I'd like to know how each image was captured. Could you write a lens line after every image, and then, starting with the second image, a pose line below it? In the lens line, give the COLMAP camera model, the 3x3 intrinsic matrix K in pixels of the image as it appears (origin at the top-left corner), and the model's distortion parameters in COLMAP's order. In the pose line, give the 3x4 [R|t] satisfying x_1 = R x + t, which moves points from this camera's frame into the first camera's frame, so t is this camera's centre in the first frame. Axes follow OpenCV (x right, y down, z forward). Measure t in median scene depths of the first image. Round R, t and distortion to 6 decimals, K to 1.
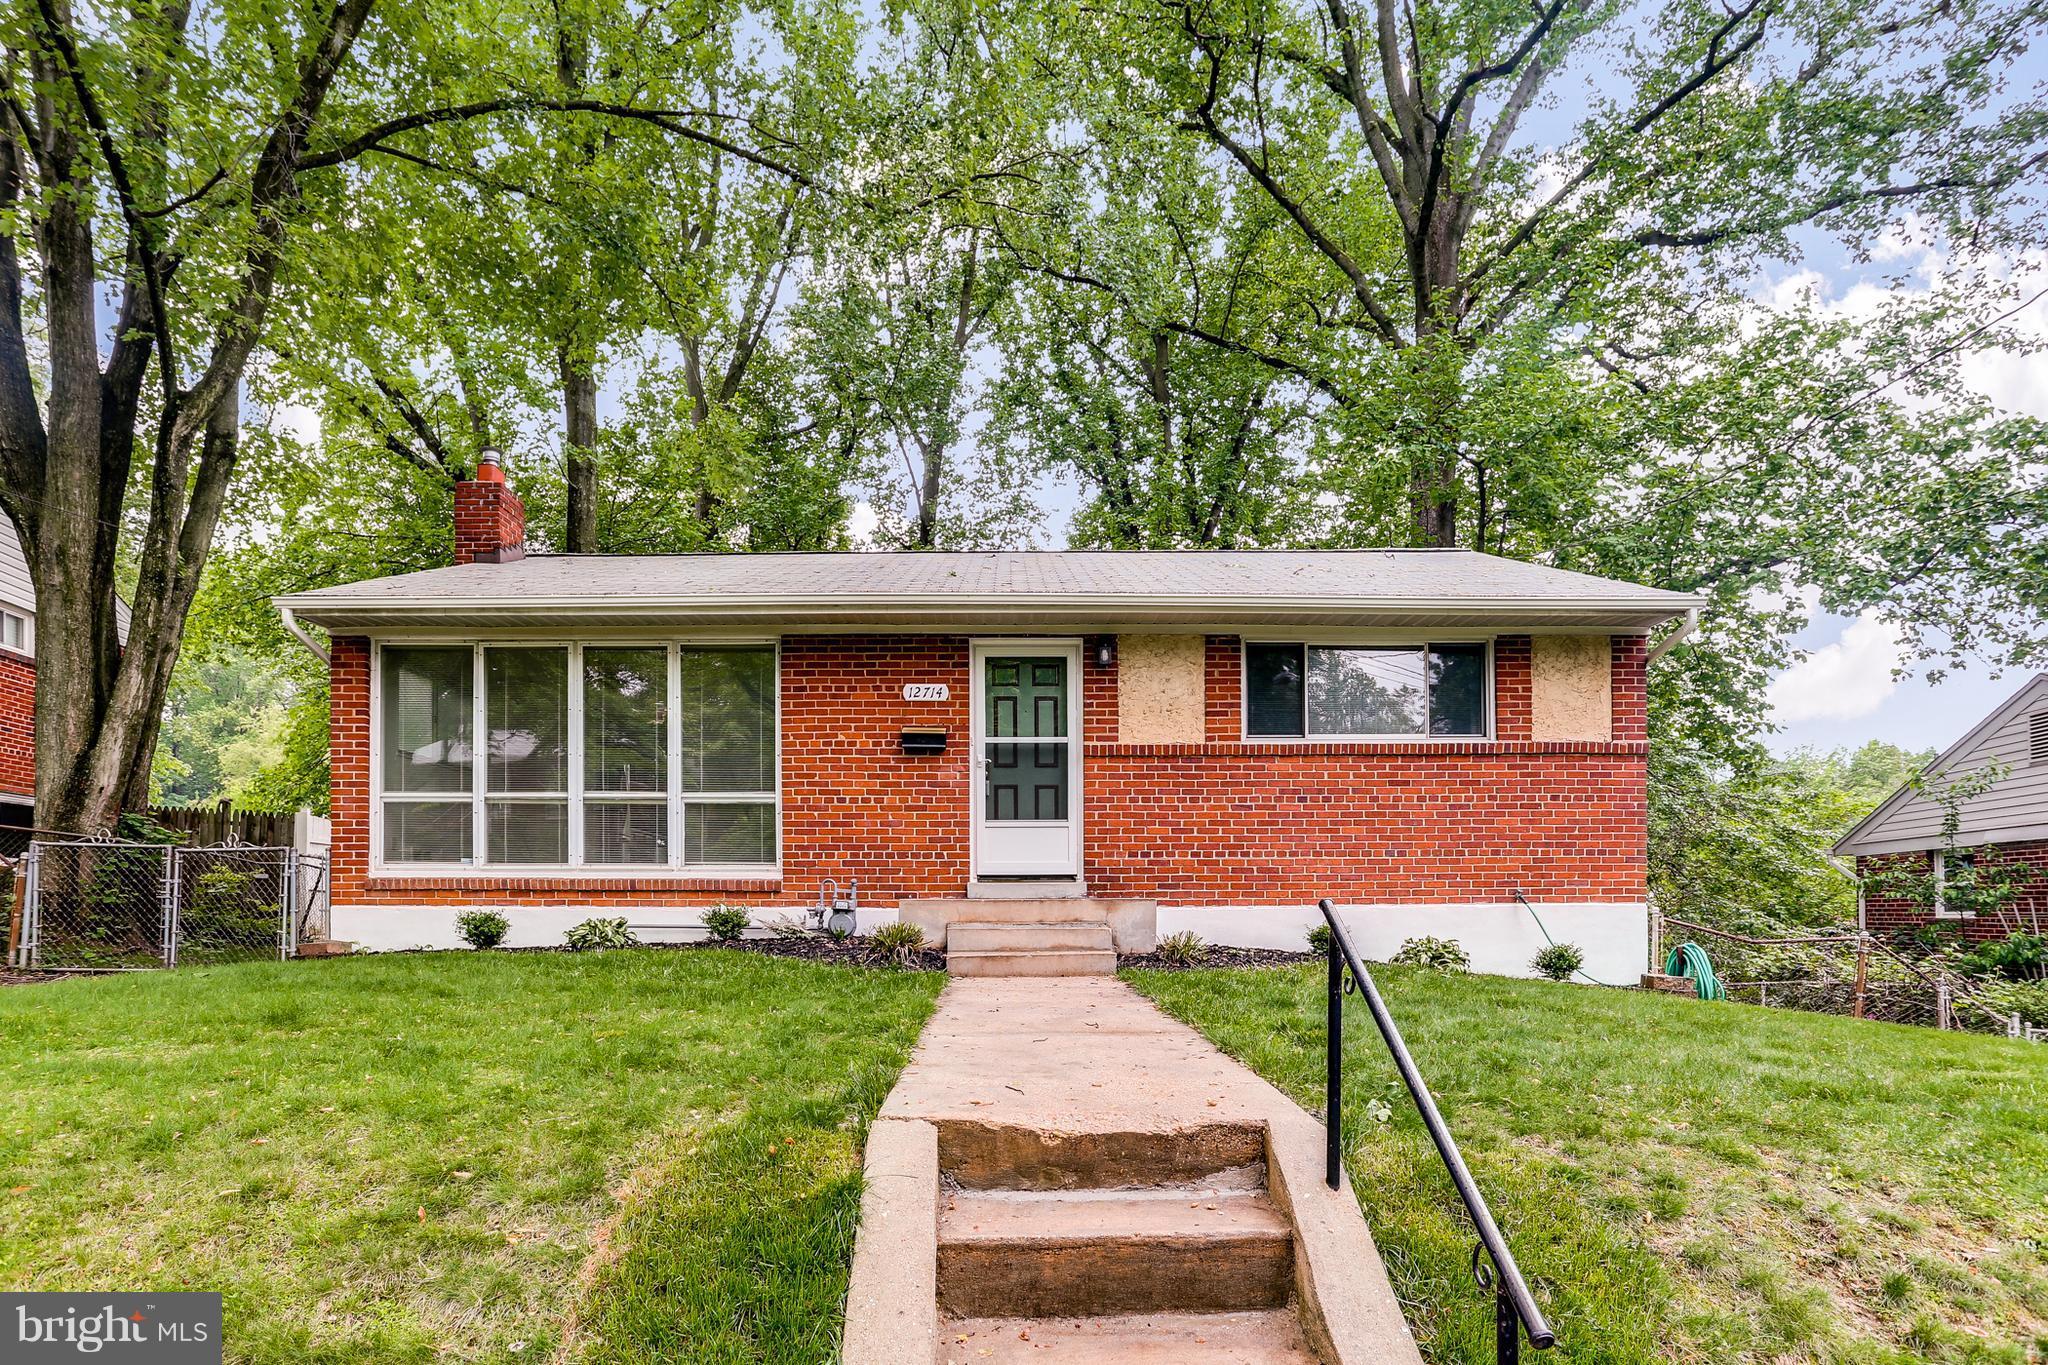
lens RADIAL K [[992.3, 0, 1023.6], [0, 992.3, 628.1], [0, 0, 1]] dist [-0.031146, 0.017268]
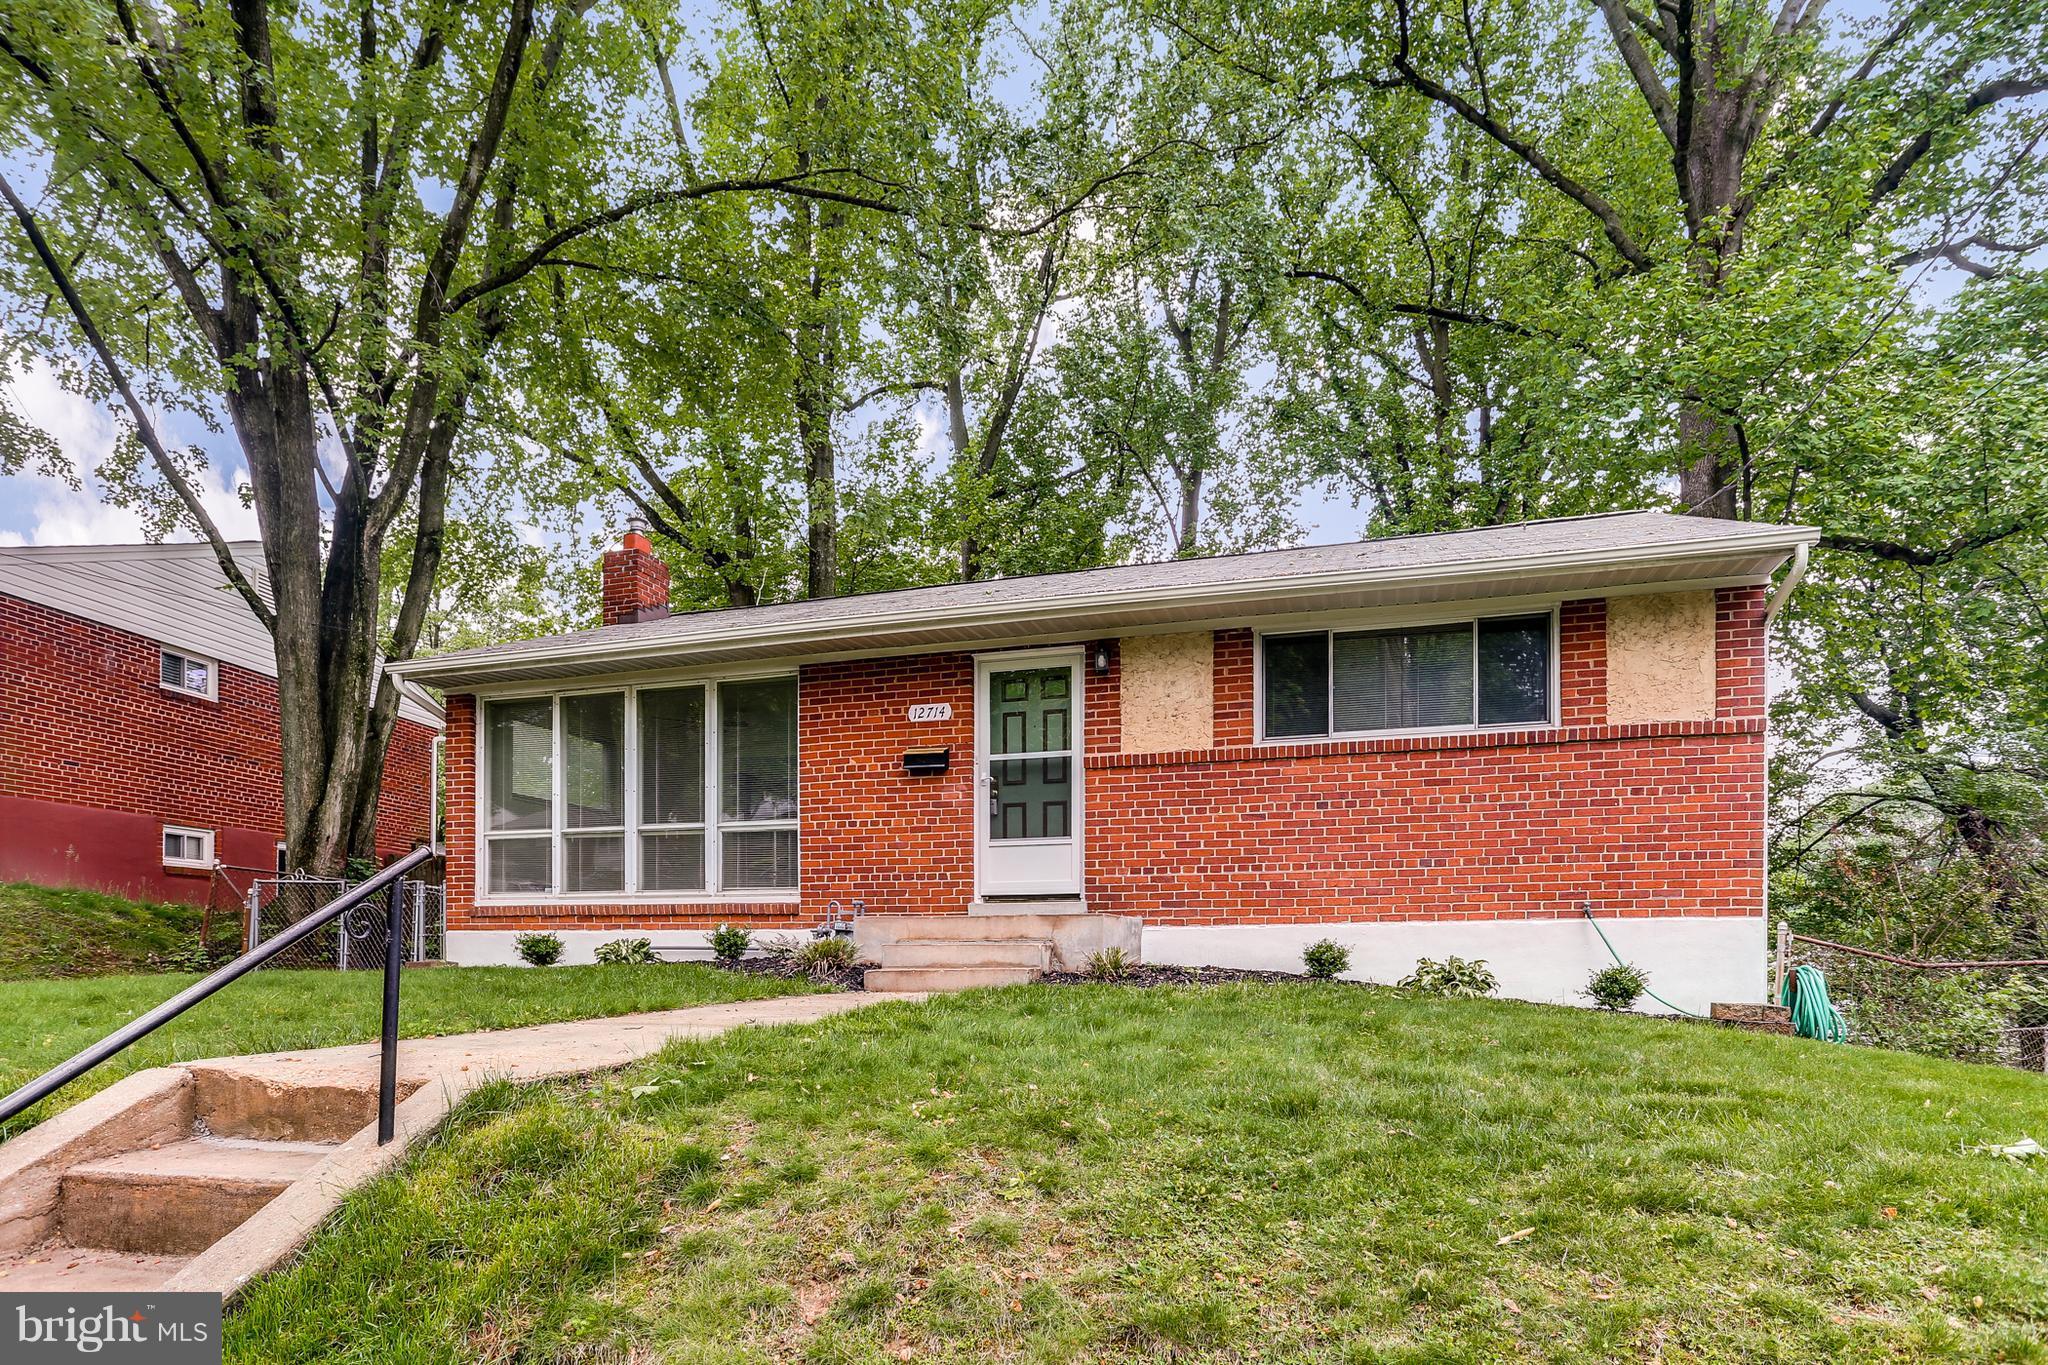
lens RADIAL K [[1019.4, 0, 1023.0], [0, 1019.4, 675.0], [0, 0, 1]] dist [-0.045054, 0.027776]
pose [[0.961418, -0.072300, -0.265419, 0.268635], [0.075021, 0.997182, 0.000116, 0.035504], [0.264663, -0.020024, 0.964133, 0.051266]]
